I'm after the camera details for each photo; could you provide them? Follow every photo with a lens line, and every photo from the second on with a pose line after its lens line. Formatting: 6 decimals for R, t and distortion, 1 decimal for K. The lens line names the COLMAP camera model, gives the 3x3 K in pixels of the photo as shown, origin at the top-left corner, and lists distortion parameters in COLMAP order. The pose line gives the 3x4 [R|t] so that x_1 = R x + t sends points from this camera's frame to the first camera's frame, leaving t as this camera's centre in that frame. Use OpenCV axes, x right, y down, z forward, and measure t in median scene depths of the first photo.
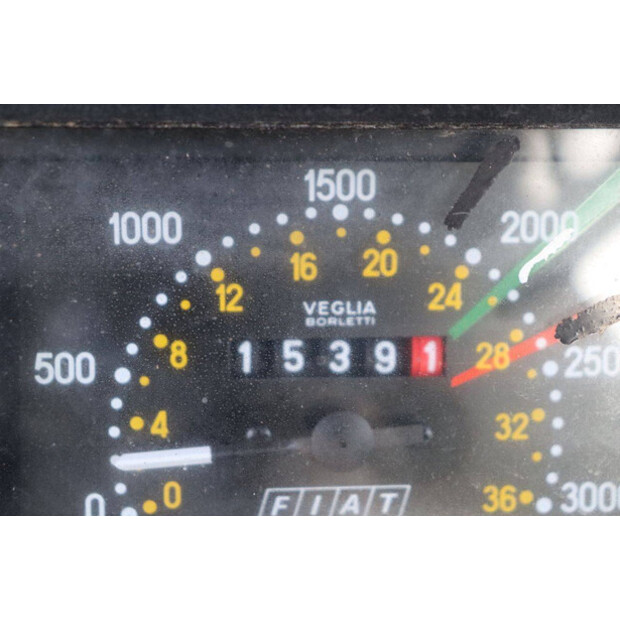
lens RADIAL K [[1378.5, 0, 308.6], [0, 1378.5, 312.1], [0, 0, 1]] dist [0.129293, 0.000000]
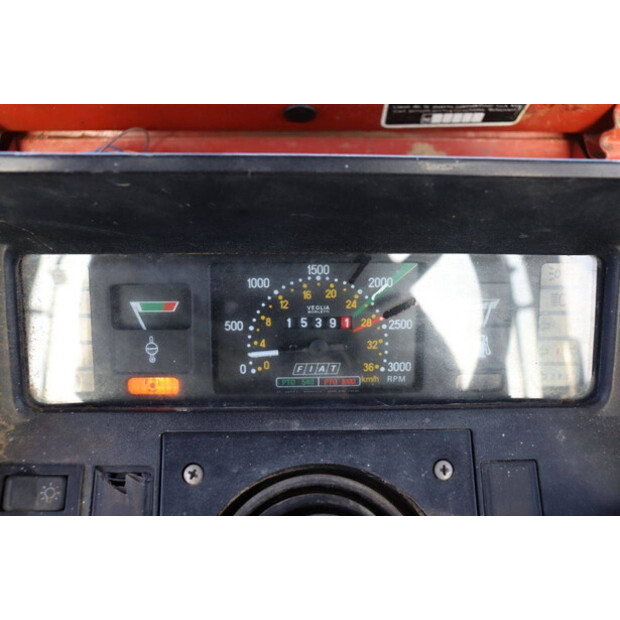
lens RADIAL K [[634.4, 0, 312.0], [0, 634.4, 306.9], [0, 0, 1]] dist [-0.055492, 0.000000]
pose [[0.998881, 0.002085, -0.047252, 0.078178], [-0.002003, 0.999996, 0.001770, -0.007125], [0.047256, -0.001674, 0.998881, -0.482108]]
